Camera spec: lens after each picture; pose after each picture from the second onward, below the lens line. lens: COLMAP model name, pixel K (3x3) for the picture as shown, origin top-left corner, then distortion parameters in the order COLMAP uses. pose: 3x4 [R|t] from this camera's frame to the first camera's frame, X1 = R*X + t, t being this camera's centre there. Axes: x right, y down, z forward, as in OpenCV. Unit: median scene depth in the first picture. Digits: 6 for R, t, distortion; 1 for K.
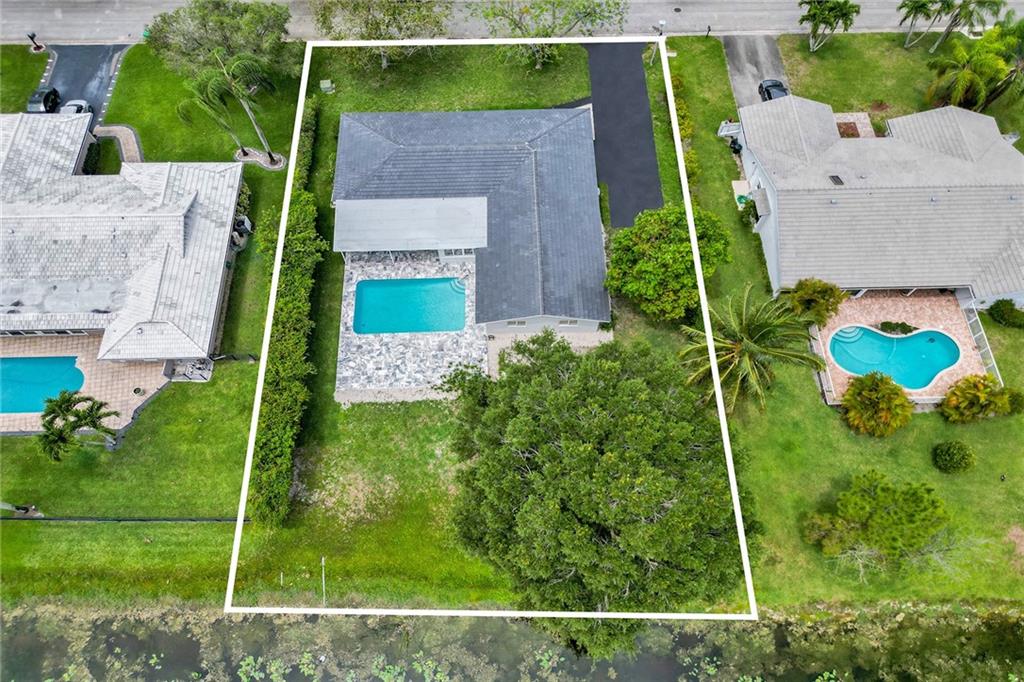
lens RADIAL K [[647.8, 0, 512.0], [0, 647.8, 341.0], [0, 0, 1]] dist [0.027729, -0.007186]
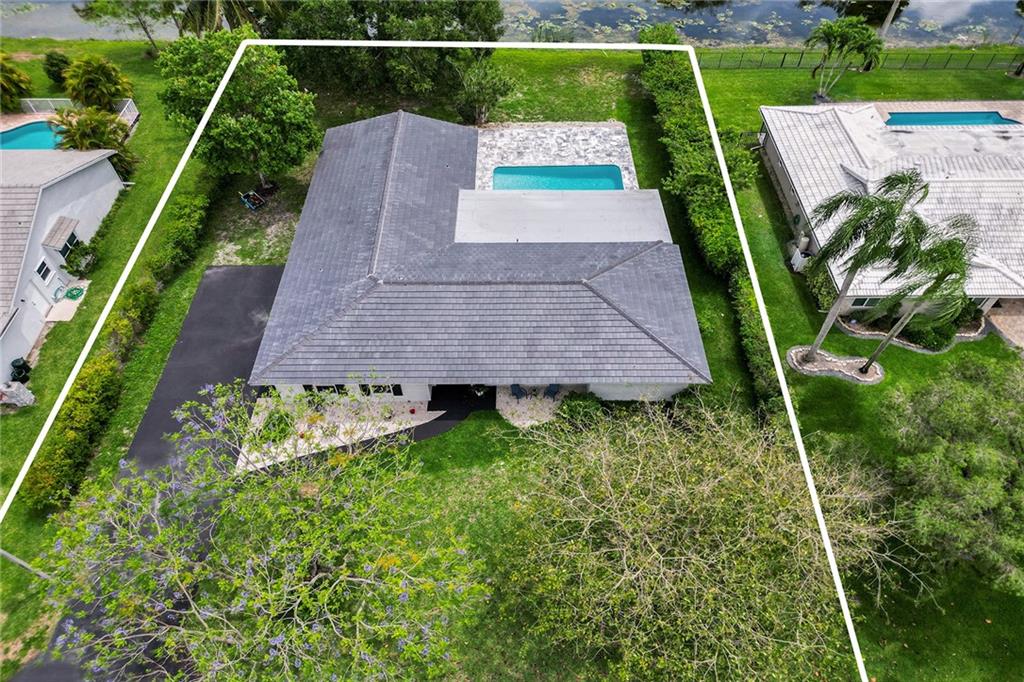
lens RADIAL K [[647.8, 0, 512.0], [0, 647.8, 341.0], [0, 0, 1]] dist [0.027729, -0.007186]
pose [[-0.999337, -0.015390, 0.033010, -0.131719], [0.036421, -0.418581, 0.907449, -0.928370], [-0.000148, 0.908049, 0.418864, 0.848529]]
